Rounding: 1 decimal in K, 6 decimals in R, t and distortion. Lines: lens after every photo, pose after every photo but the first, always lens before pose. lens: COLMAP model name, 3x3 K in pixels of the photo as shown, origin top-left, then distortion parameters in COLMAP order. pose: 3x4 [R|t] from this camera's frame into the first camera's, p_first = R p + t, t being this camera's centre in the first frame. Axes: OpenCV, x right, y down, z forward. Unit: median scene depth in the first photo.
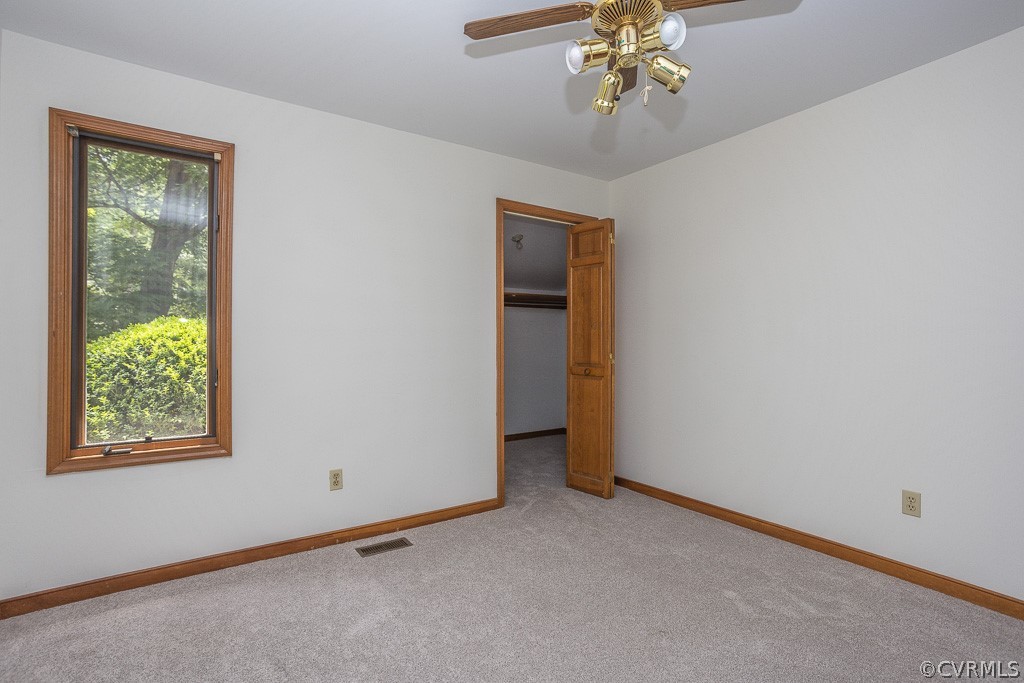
lens RADIAL K [[505.4, 0, 512.0], [0, 505.4, 341.5], [0, 0, 1]] dist [-0.038832, 0.027444]
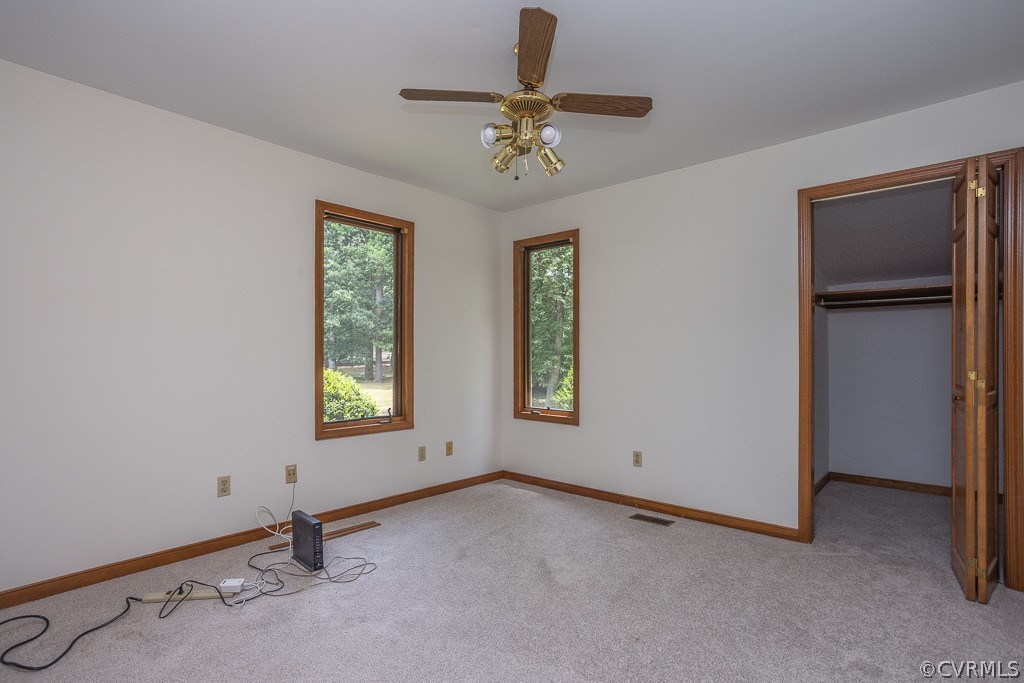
lens RADIAL K [[505.4, 0, 512.0], [0, 505.4, 341.5], [0, 0, 1]] dist [-0.038832, 0.027444]
pose [[0.238863, -0.030019, -0.970589, 0.789760], [-0.008029, 0.999427, -0.032887, 0.018360], [0.971020, 0.015648, 0.238485, 0.343052]]
